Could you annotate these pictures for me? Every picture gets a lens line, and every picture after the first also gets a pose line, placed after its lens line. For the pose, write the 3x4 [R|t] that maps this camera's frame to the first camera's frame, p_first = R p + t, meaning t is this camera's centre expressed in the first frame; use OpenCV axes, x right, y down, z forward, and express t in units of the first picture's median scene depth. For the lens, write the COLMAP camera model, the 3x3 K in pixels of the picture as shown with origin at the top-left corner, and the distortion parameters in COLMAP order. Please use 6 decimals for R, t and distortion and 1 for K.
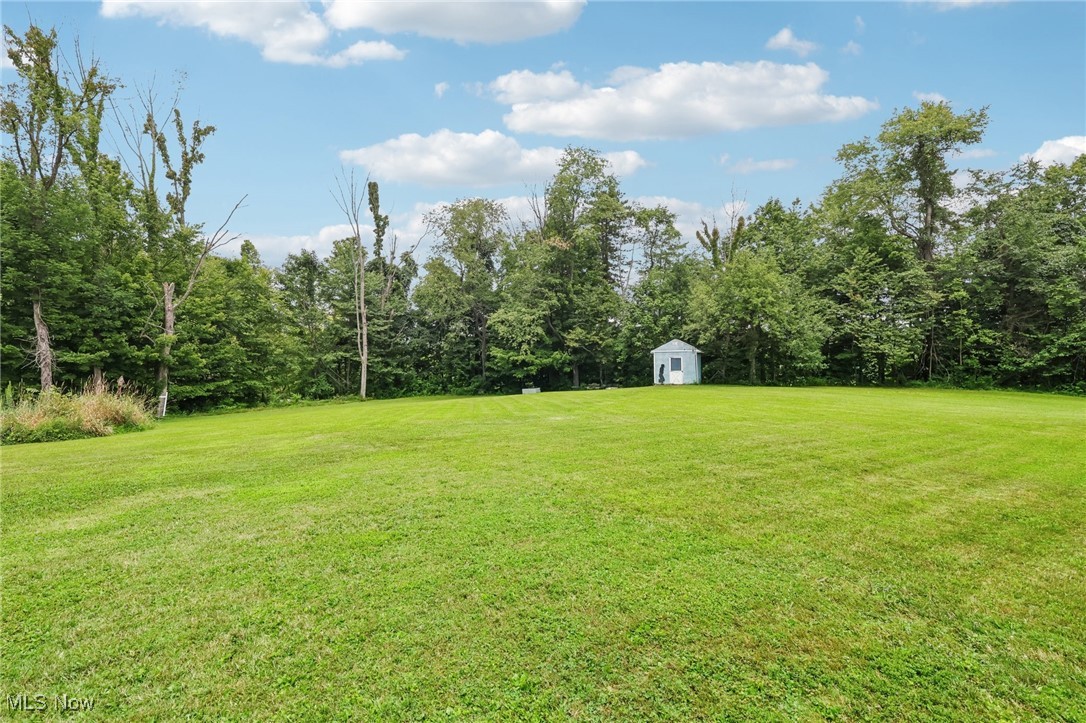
lens RADIAL K [[521.7, 0, 547.9], [0, 521.7, 344.6], [0, 0, 1]] dist [0.008132, 0.000787]
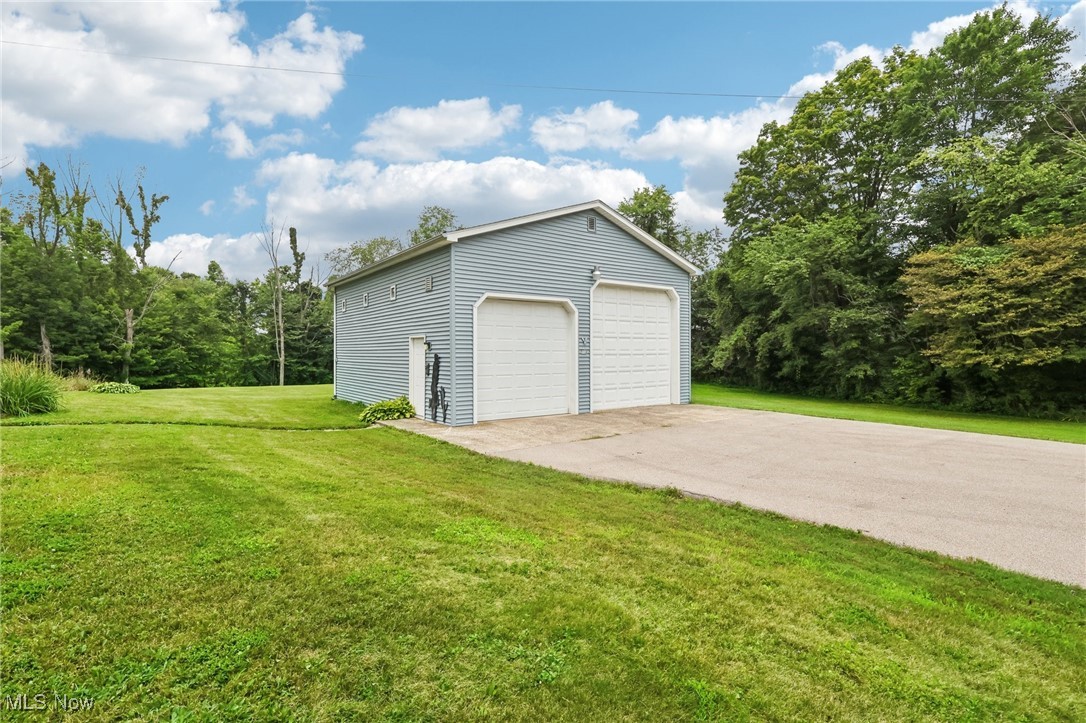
lens RADIAL K [[521.7, 0, 547.3], [0, 521.7, 344.5], [0, 0, 1]] dist [0.008132, 0.000787]
pose [[0.999992, 0.003047, -0.002495, 0.460587], [-0.003054, 0.999991, -0.002914, -0.014114], [0.002486, 0.002922, 0.999993, -0.483538]]
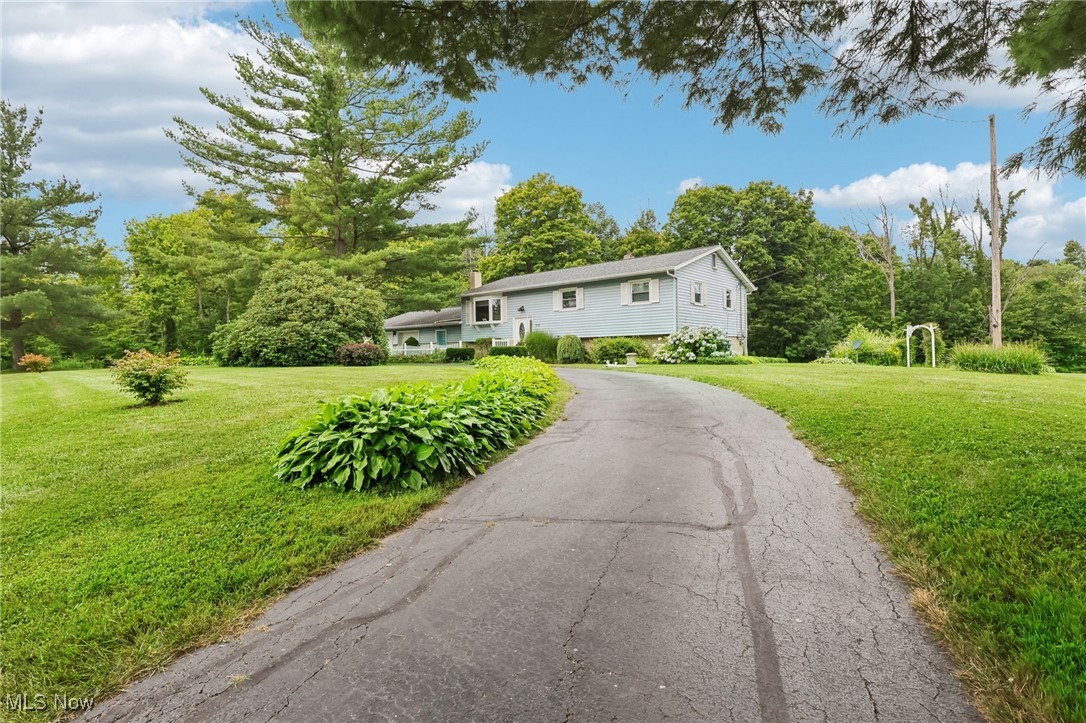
lens RADIAL K [[521.7, 0, 543.0], [0, 521.7, 354.5], [0, 0, 1]] dist [0.008132, 0.000787]
pose [[0.226727, 0.003699, -0.973951, 0.545184], [0.024610, 0.999652, 0.009526, -0.011322], [0.973647, -0.026129, 0.226557, -0.724026]]
